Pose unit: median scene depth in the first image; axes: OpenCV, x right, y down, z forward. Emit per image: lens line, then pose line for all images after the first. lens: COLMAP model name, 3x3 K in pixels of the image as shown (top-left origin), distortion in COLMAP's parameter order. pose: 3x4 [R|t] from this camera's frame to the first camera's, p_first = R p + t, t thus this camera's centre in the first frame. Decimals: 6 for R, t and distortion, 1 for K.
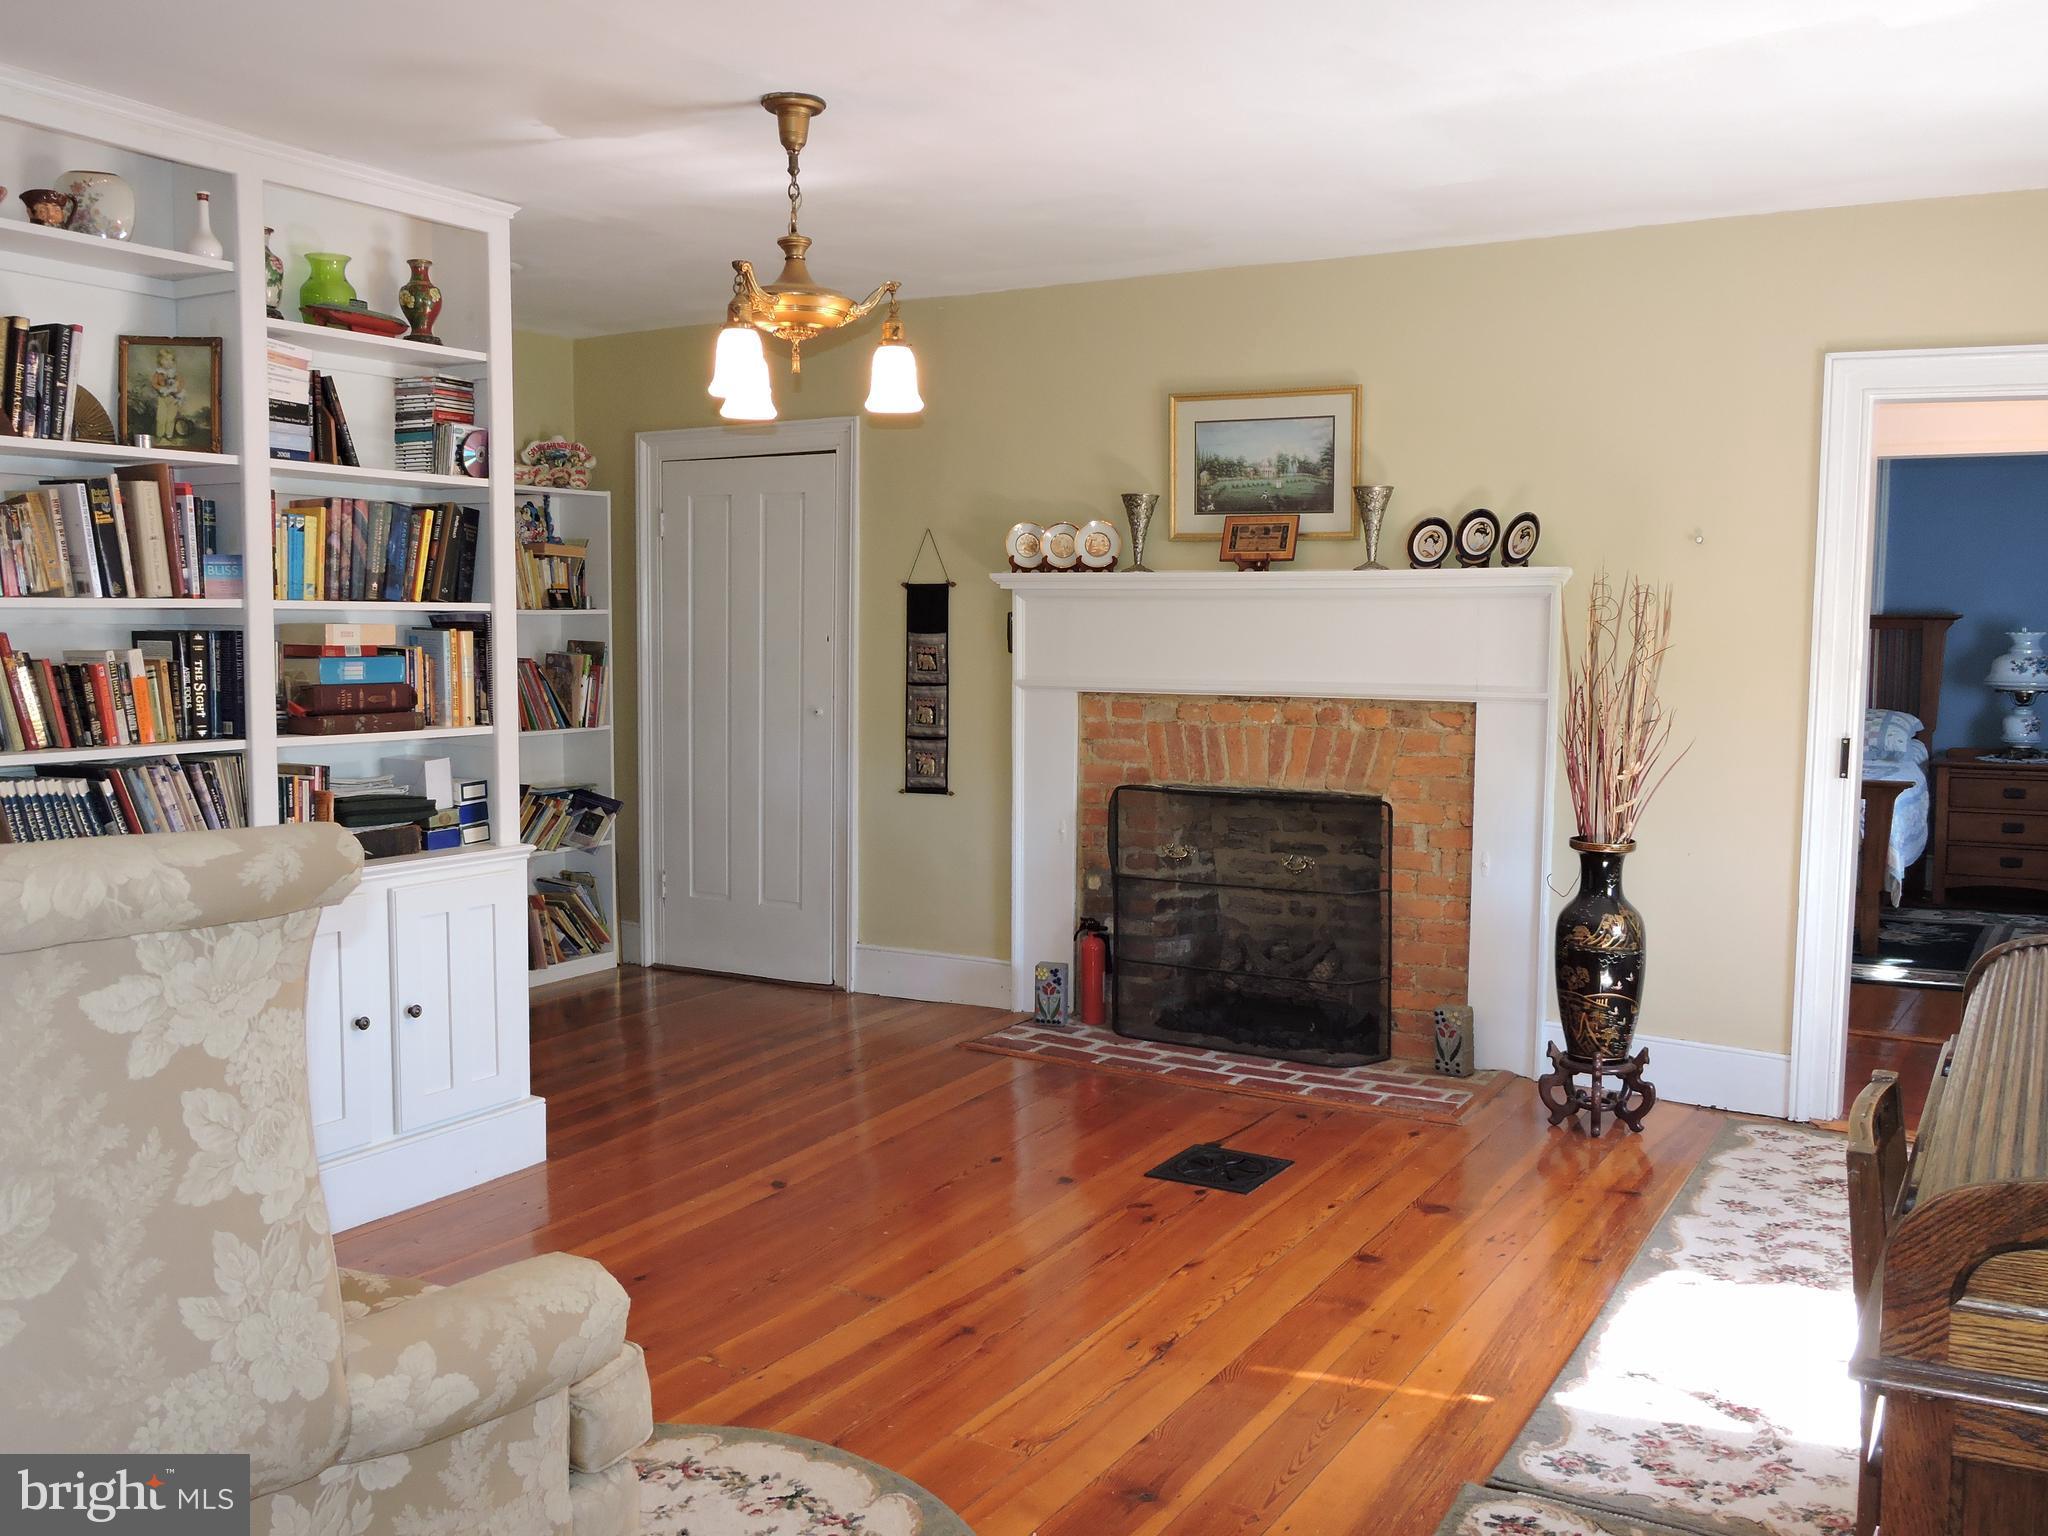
lens RADIAL K [[1807.6, 0, 1023.6], [0, 1807.6, 772.8], [0, 0, 1]] dist [0.018692, 0.004274]
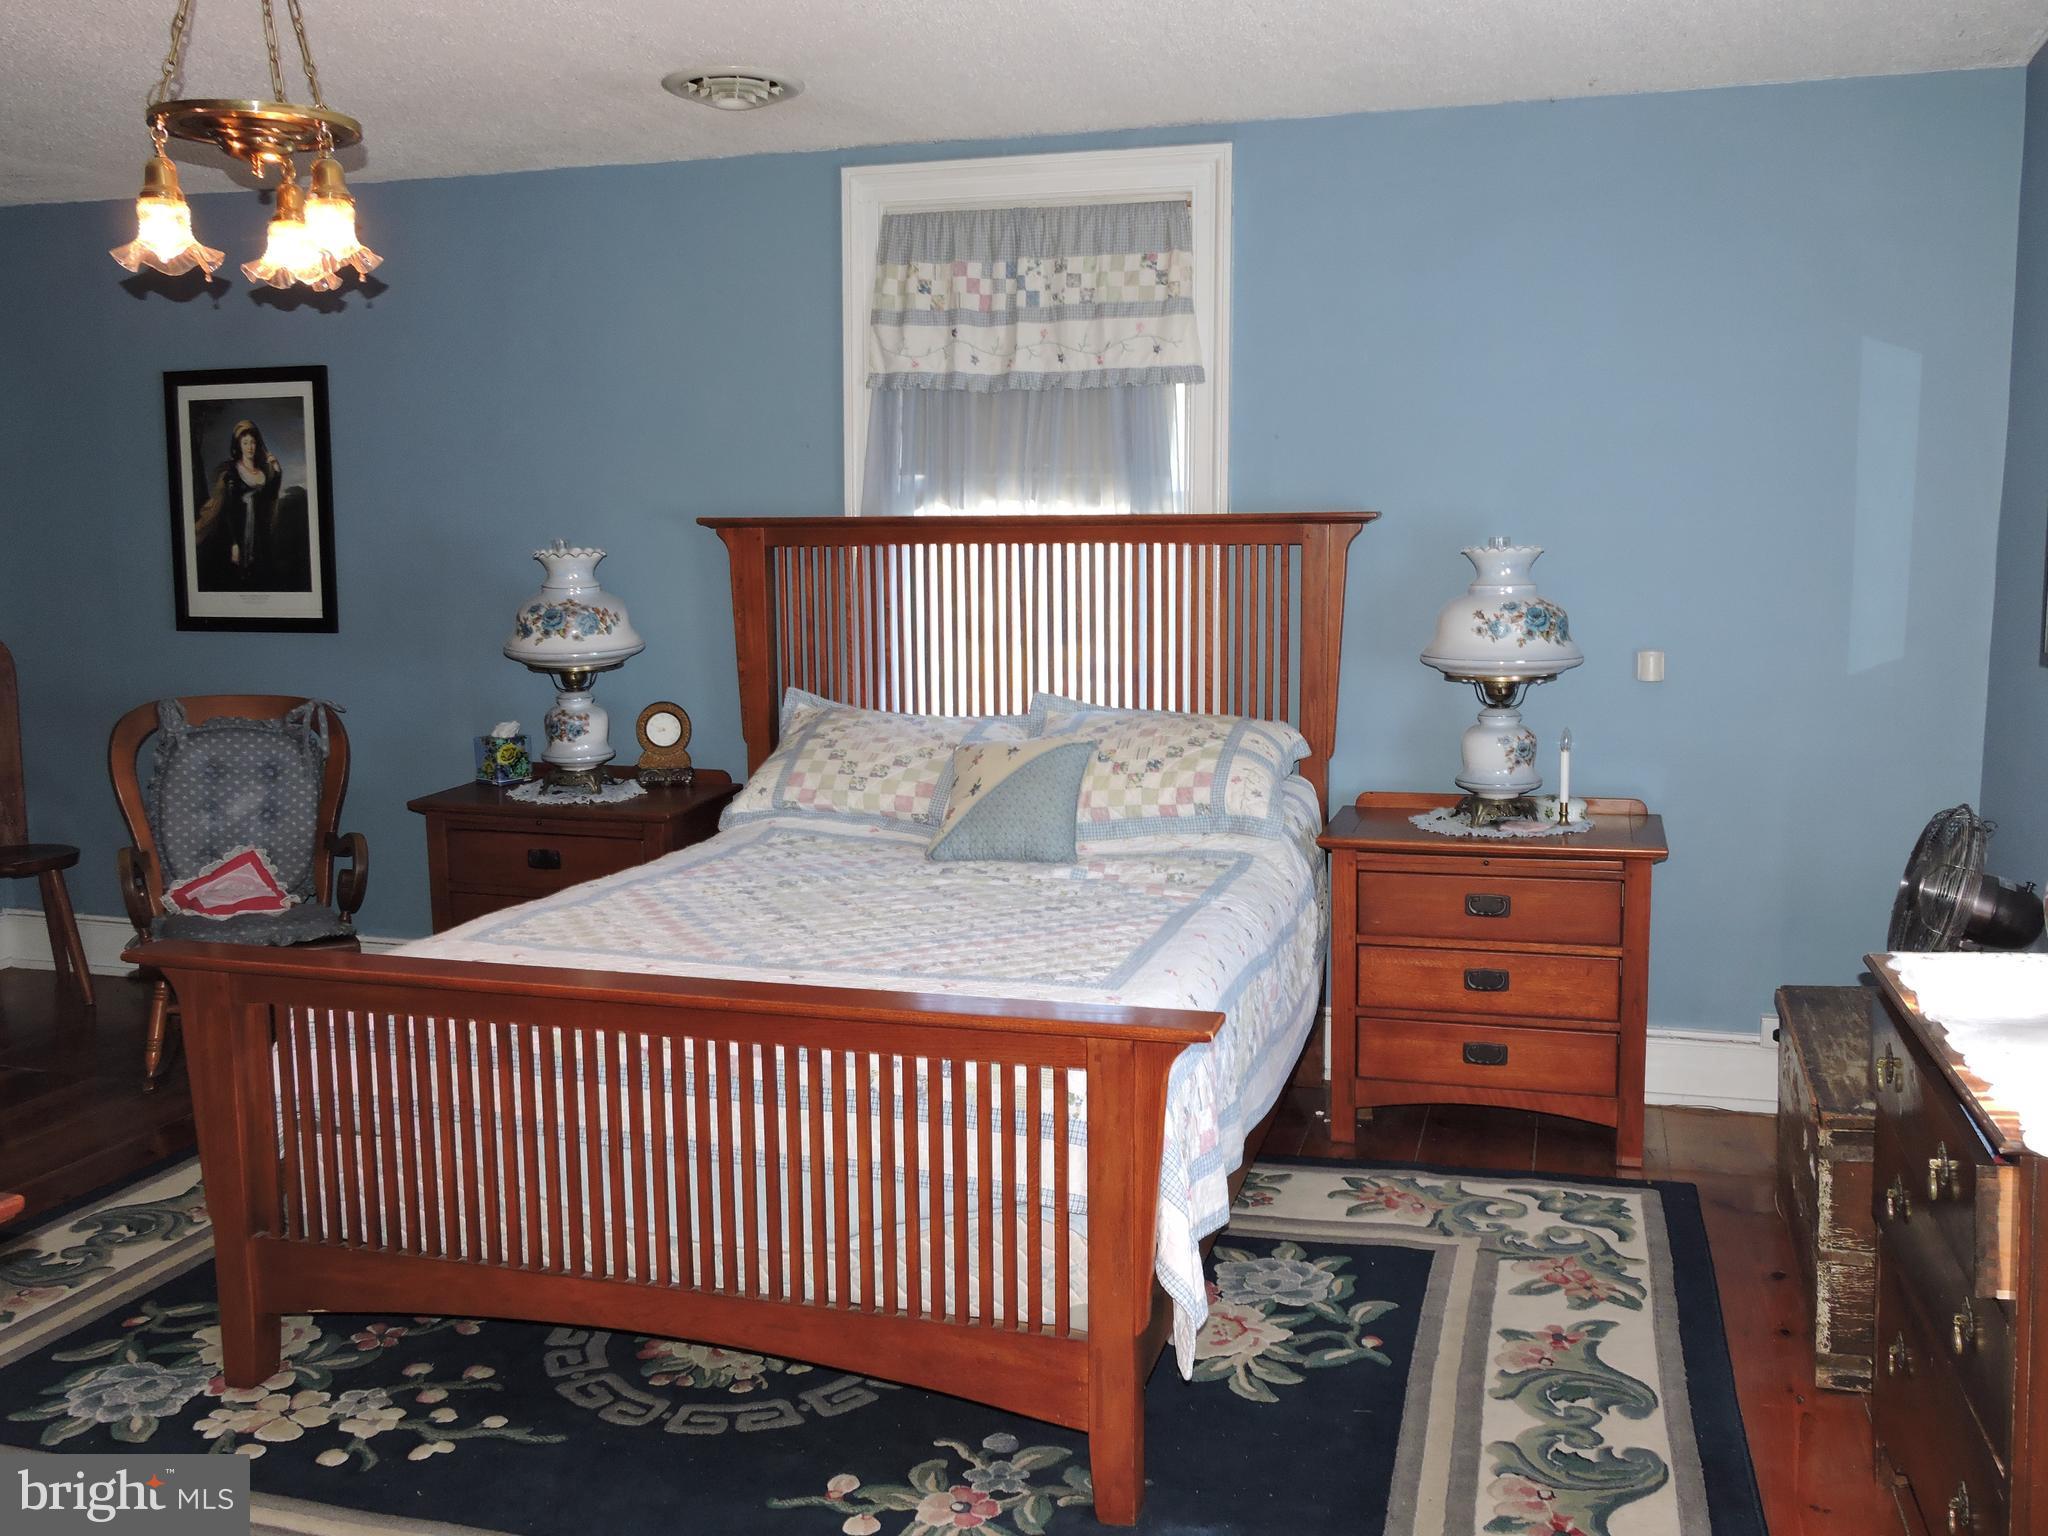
lens RADIAL K [[1807.6, 0, 1026.4], [0, 1807.6, 765.0], [0, 0, 1]] dist [0.018692, 0.004274]
pose [[0.968837, -0.053306, 0.241895, 0.324866], [0.041547, 0.997705, 0.053458, -0.051402], [-0.244189, -0.041742, 0.968829, 0.589975]]
